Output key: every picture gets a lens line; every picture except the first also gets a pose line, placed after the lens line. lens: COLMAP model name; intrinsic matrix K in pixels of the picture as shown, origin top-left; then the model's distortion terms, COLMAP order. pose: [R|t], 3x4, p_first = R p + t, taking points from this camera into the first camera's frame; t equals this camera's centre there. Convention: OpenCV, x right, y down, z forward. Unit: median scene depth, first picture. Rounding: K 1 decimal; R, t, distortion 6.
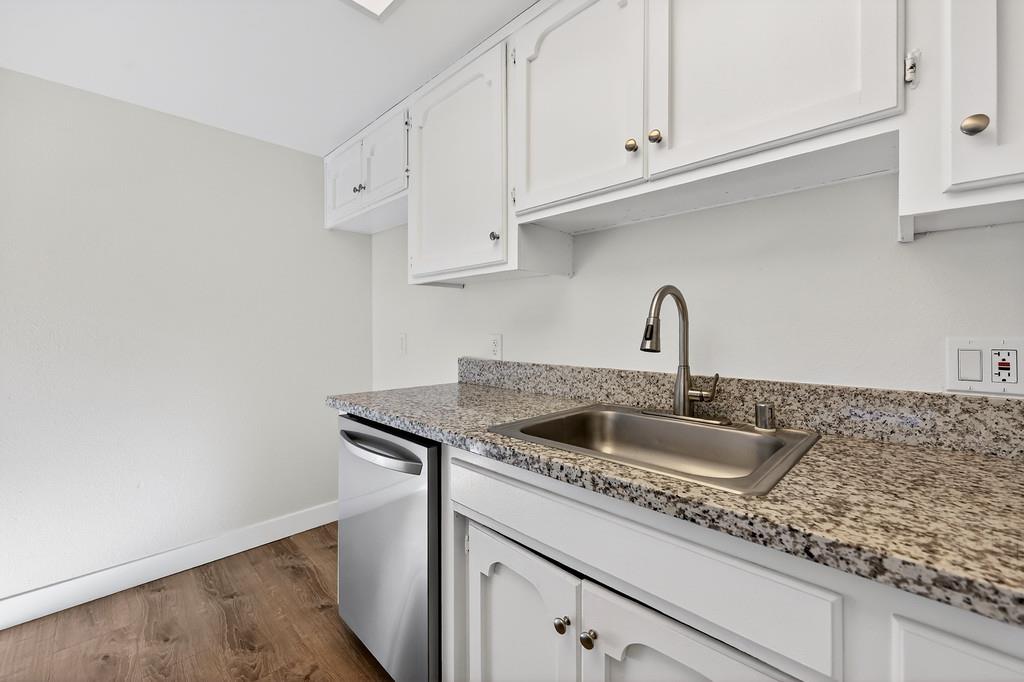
lens RADIAL K [[412.7, 0, 511.6], [0, 412.7, 333.0], [0, 0, 1]] dist [-0.005601, 0.001227]
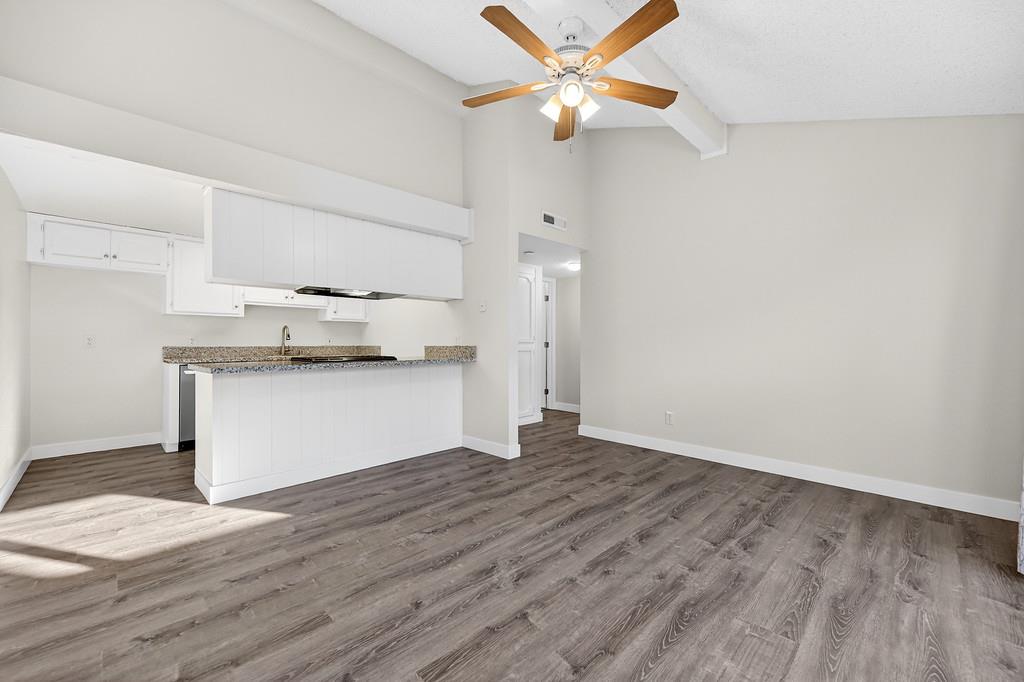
lens RADIAL K [[412.7, 0, 518.9], [0, 412.7, 337.4], [0, 0, 1]] dist [-0.005601, 0.001227]
pose [[0.002462, 0.016362, 0.999863, -3.428070], [0.011490, 0.999800, -0.016390, 0.099164], [-0.999931, 0.011529, 0.002274, -1.317422]]
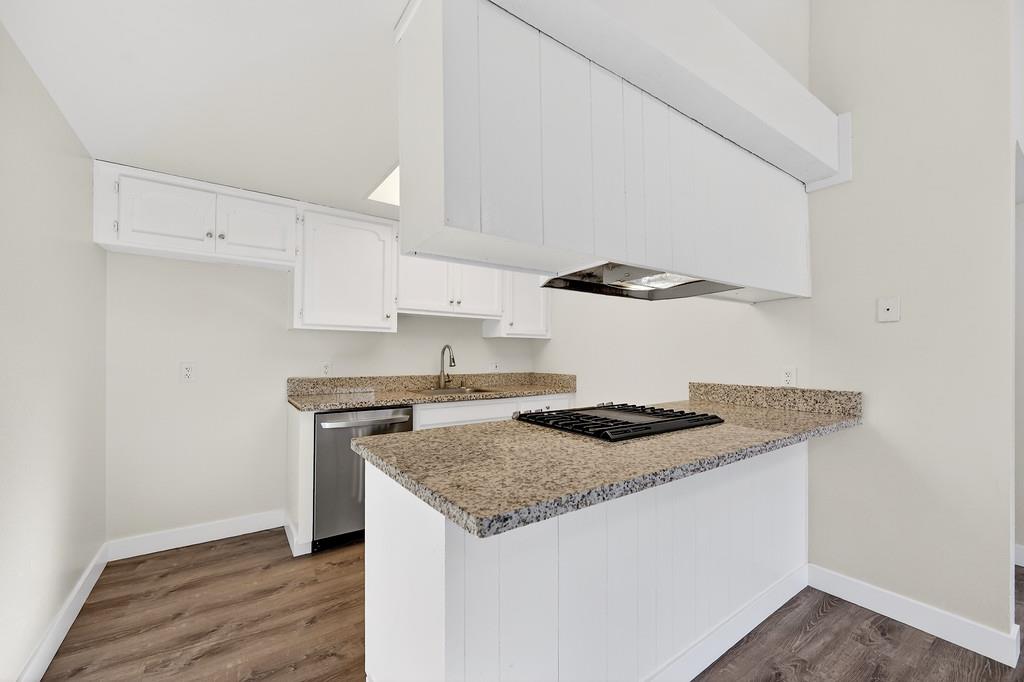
lens RADIAL K [[412.7, 0, 517.4], [0, 412.7, 349.3], [0, 0, 1]] dist [-0.005601, 0.001227]
pose [[0.183140, 0.014338, 0.982982, -2.078903], [0.004234, 0.999873, -0.015373, -0.025634], [-0.983078, 0.006977, 0.183056, -0.068186]]
